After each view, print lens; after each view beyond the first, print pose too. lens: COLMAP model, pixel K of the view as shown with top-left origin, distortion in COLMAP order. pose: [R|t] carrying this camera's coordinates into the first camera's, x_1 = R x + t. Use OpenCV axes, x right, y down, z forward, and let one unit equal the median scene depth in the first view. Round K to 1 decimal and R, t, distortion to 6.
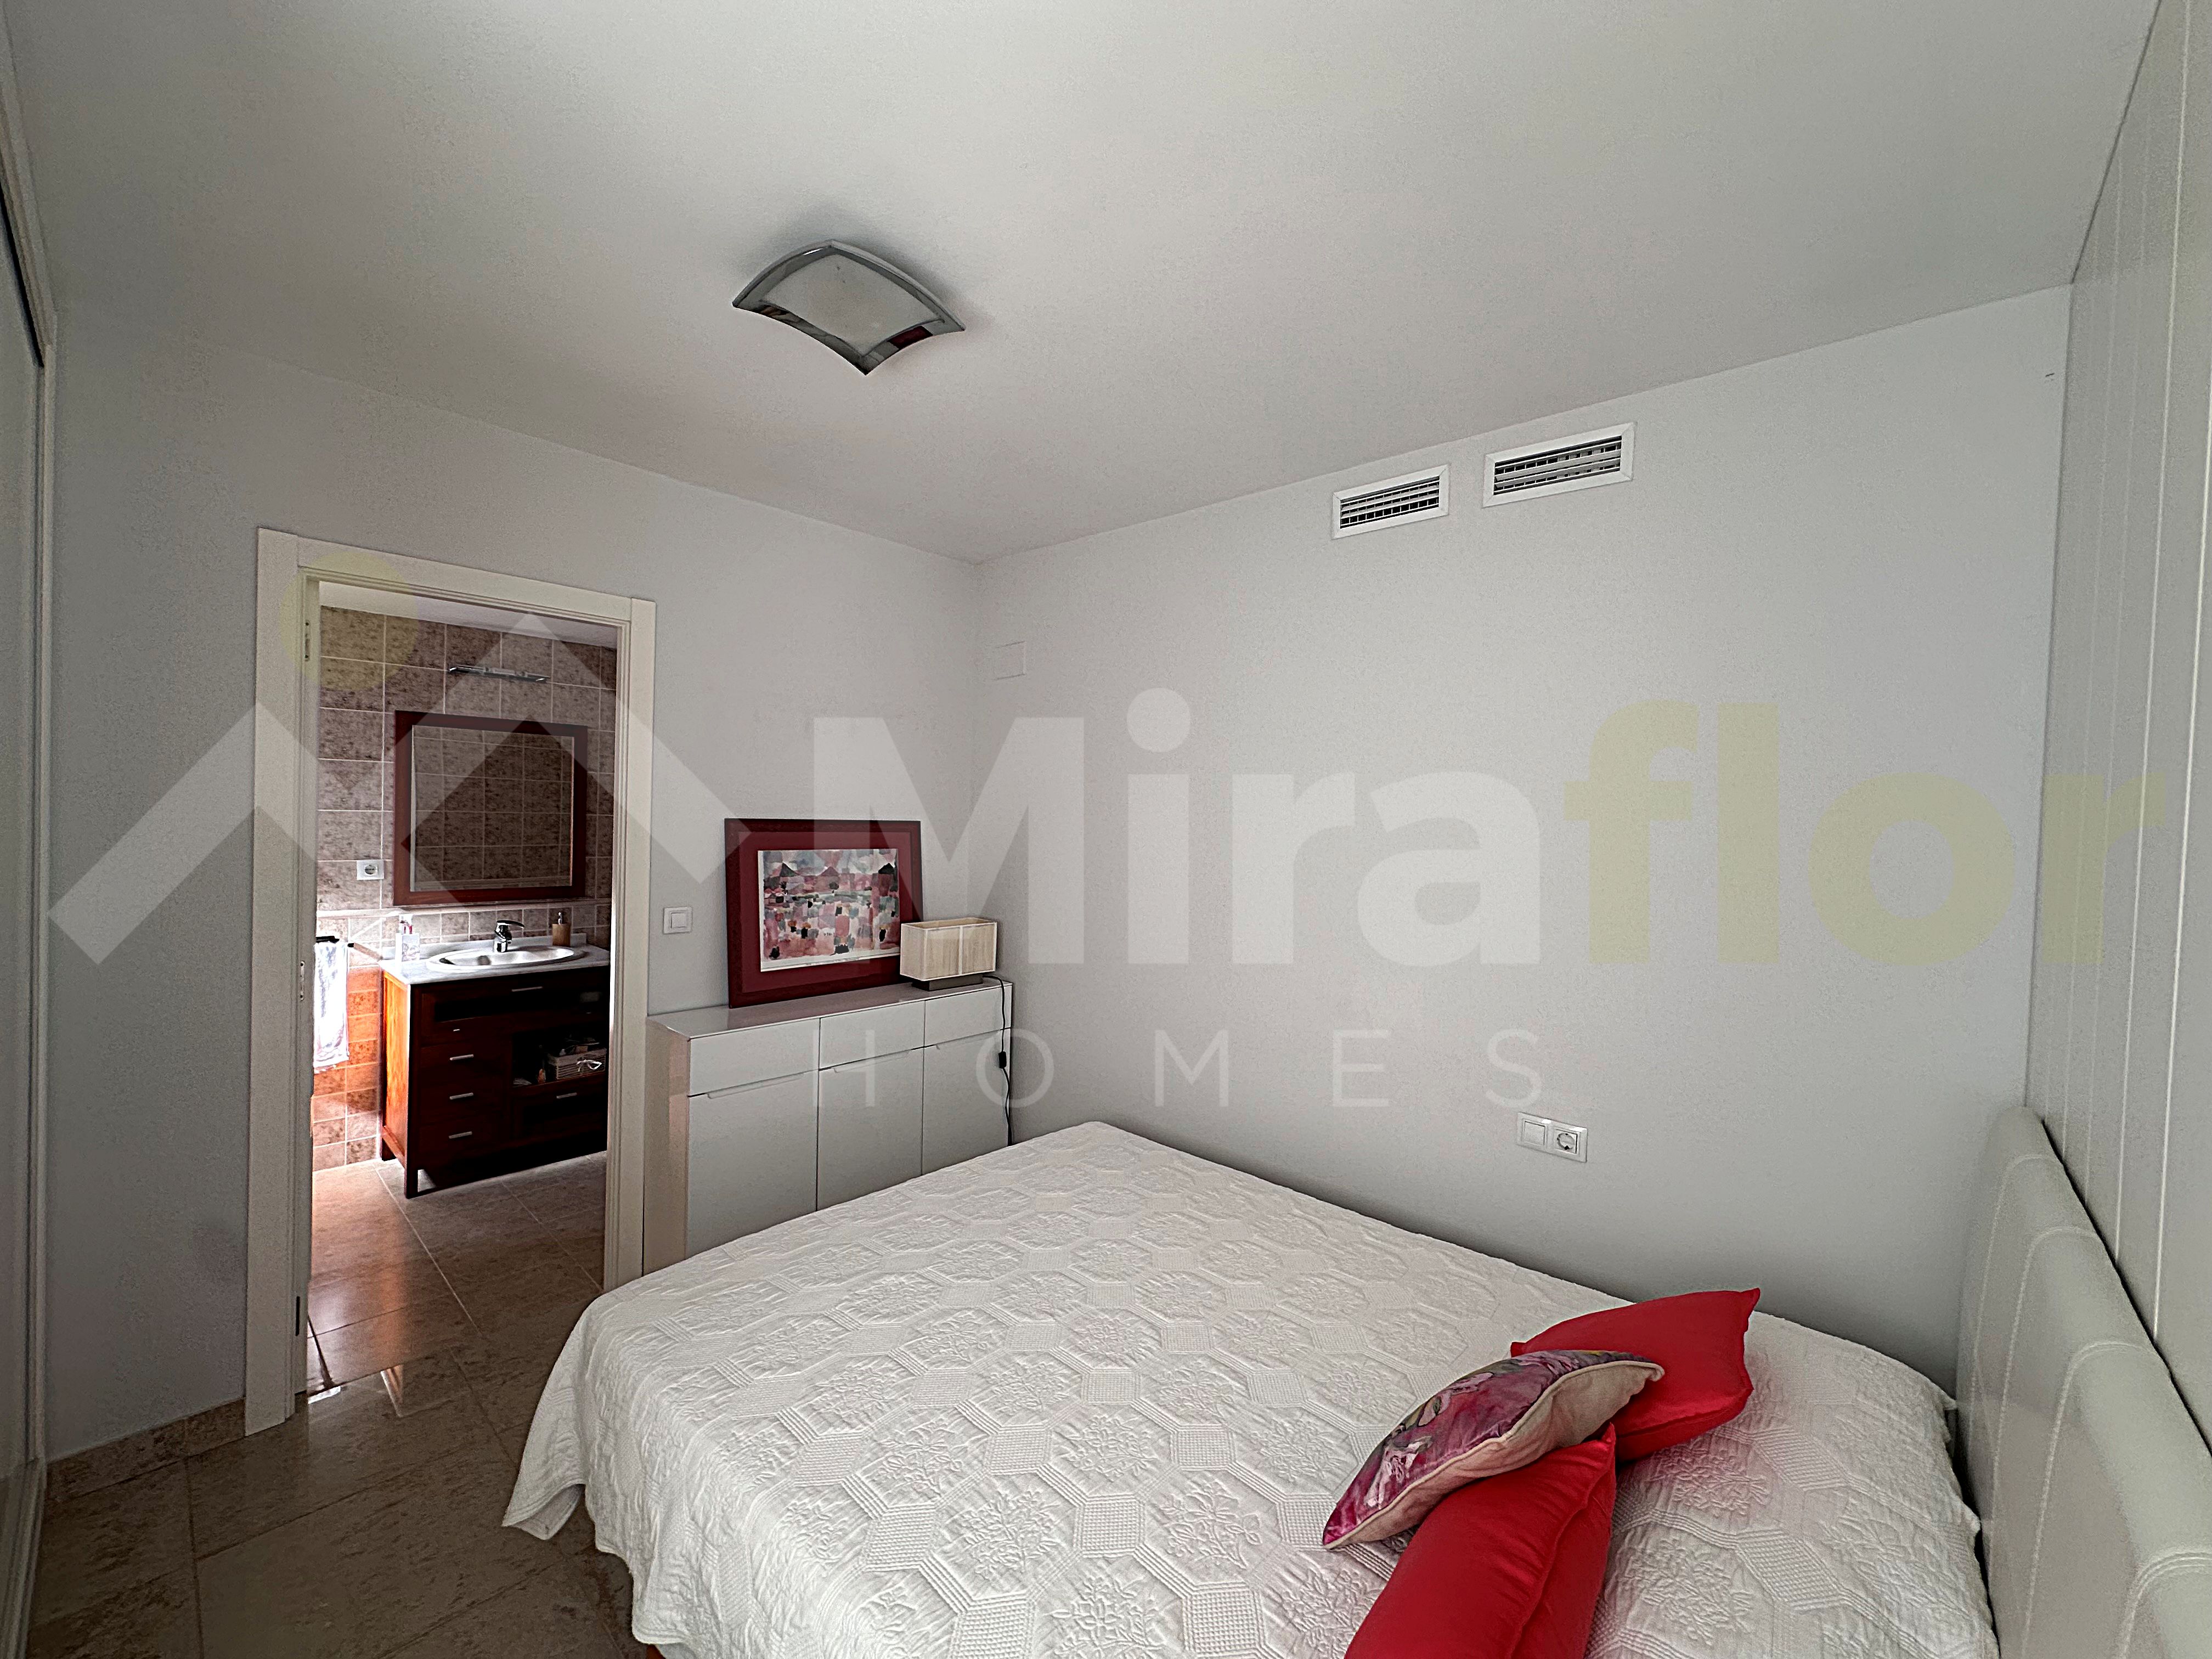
lens RADIAL K [[886.5, 0, 1096.7], [0, 886.5, 836.9], [0, 0, 1]] dist [-0.000514, 0.000149]
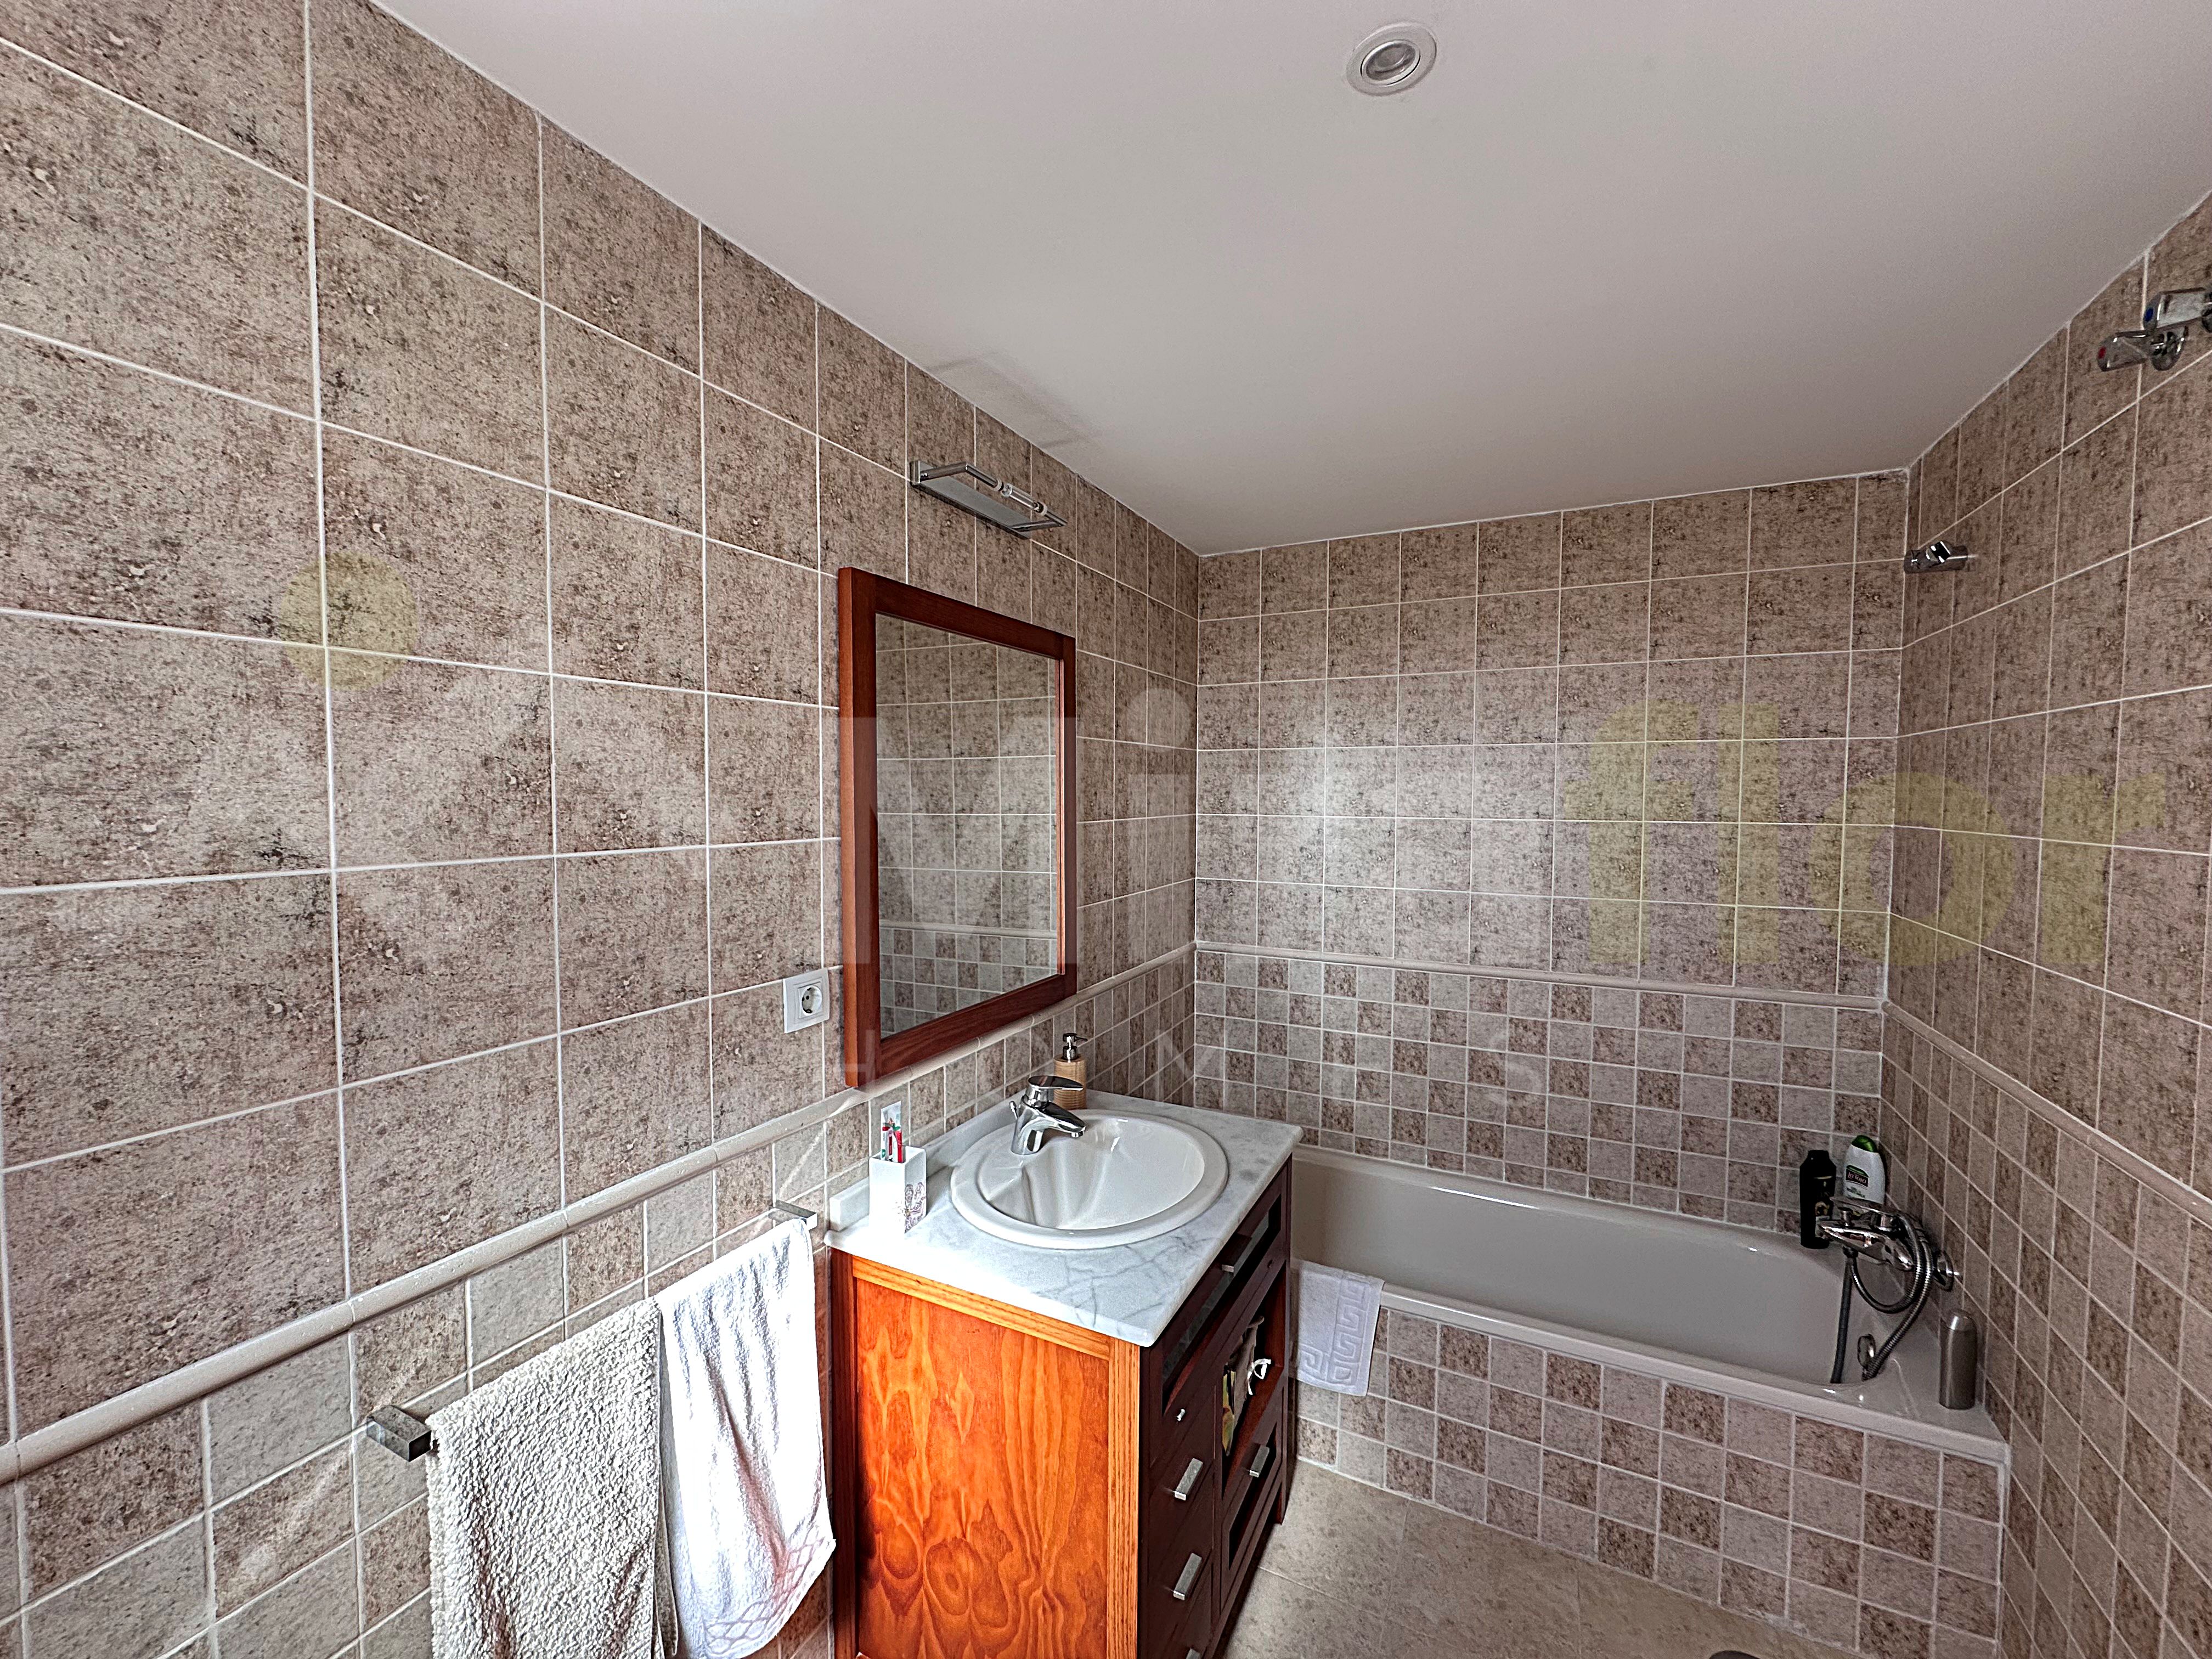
lens RADIAL K [[887.5, 0, 1106.0], [0, 887.5, 829.5], [0, 0, 1]] dist [-0.001120, 0.000862]
pose [[0.960199, -0.038751, 0.276616, -0.791445], [0.031978, 0.999069, 0.028956, -0.039846], [-0.277480, -0.018958, 0.960544, 0.607460]]
